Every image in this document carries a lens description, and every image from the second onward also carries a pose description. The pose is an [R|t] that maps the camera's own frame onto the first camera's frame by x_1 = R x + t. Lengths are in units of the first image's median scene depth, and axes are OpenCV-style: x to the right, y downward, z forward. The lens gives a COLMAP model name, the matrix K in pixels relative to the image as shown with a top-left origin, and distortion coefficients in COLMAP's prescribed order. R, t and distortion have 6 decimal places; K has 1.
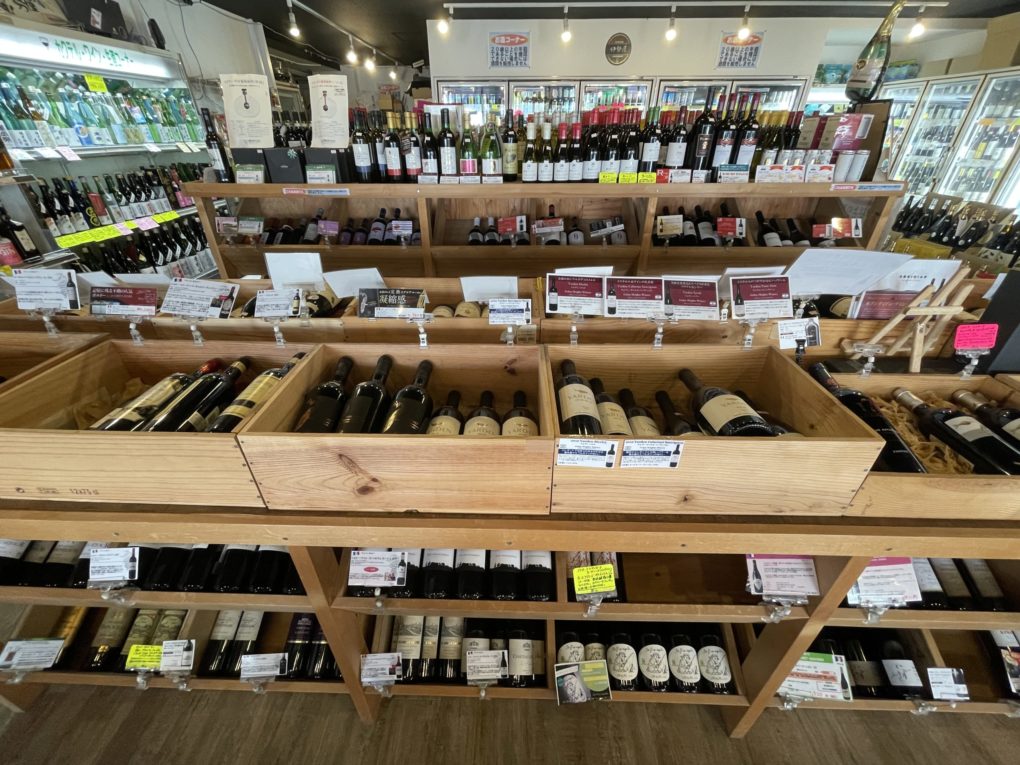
lens RADIAL K [[410.2, 0, 508.2], [0, 410.2, 383.1], [0, 0, 1]] dist [0.001010, 0.000059]
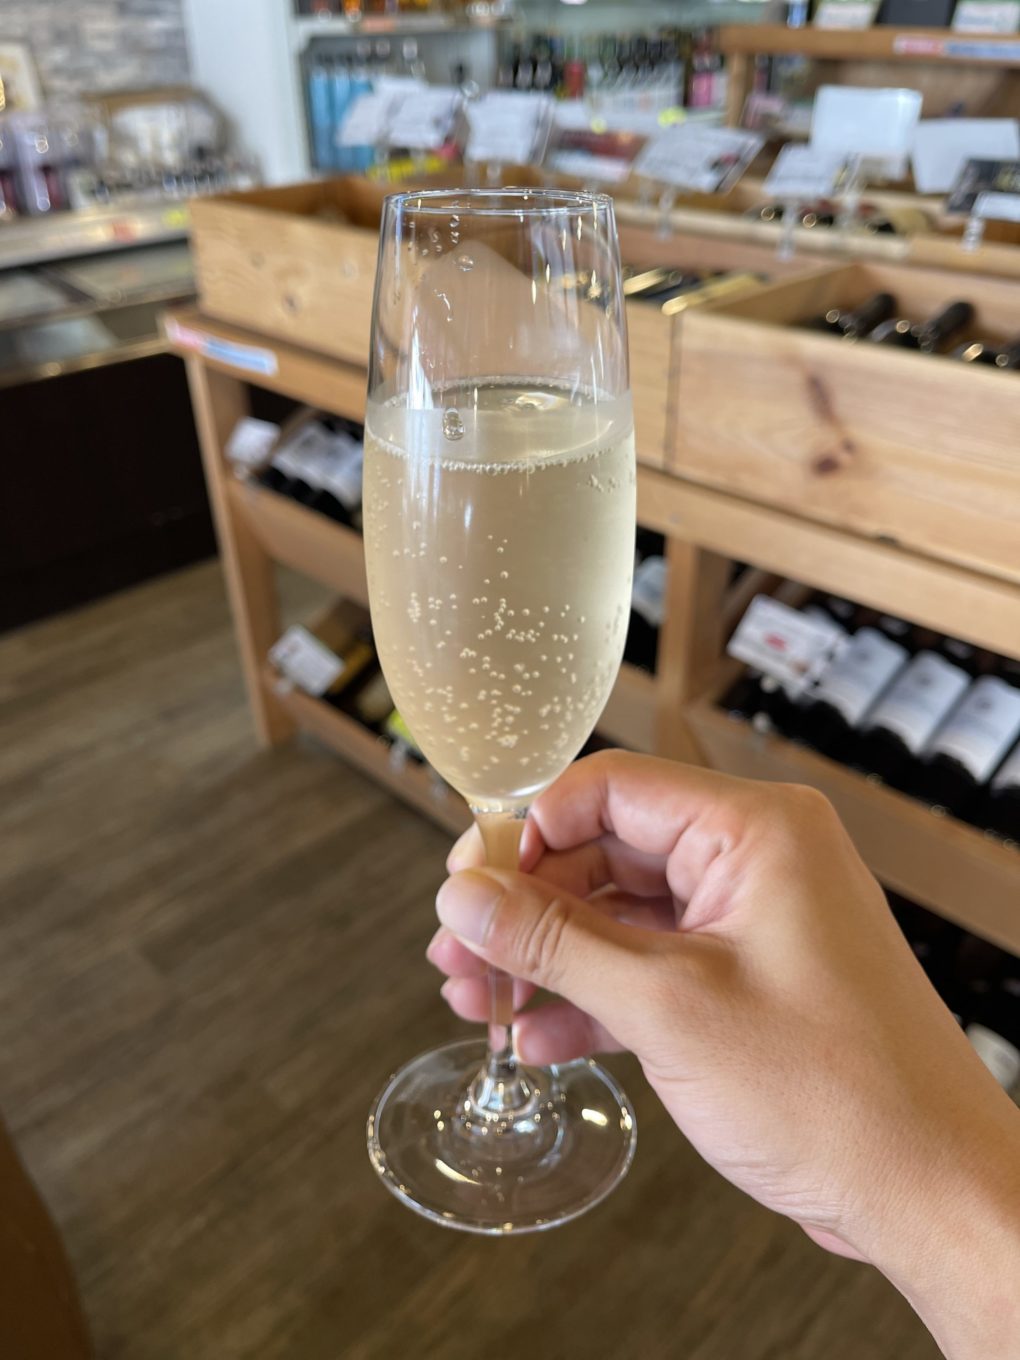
lens RADIAL K [[1052.7, 0, 505.5], [0, 1052.7, 681.3], [0, 0, 1]] dist [-0.034695, -0.006879]
pose [[0.706189, 0.372273, -0.602254, 0.263527], [-0.341639, 0.924202, 0.170682, 0.372538], [0.620145, 0.085219, 0.779845, -0.301332]]
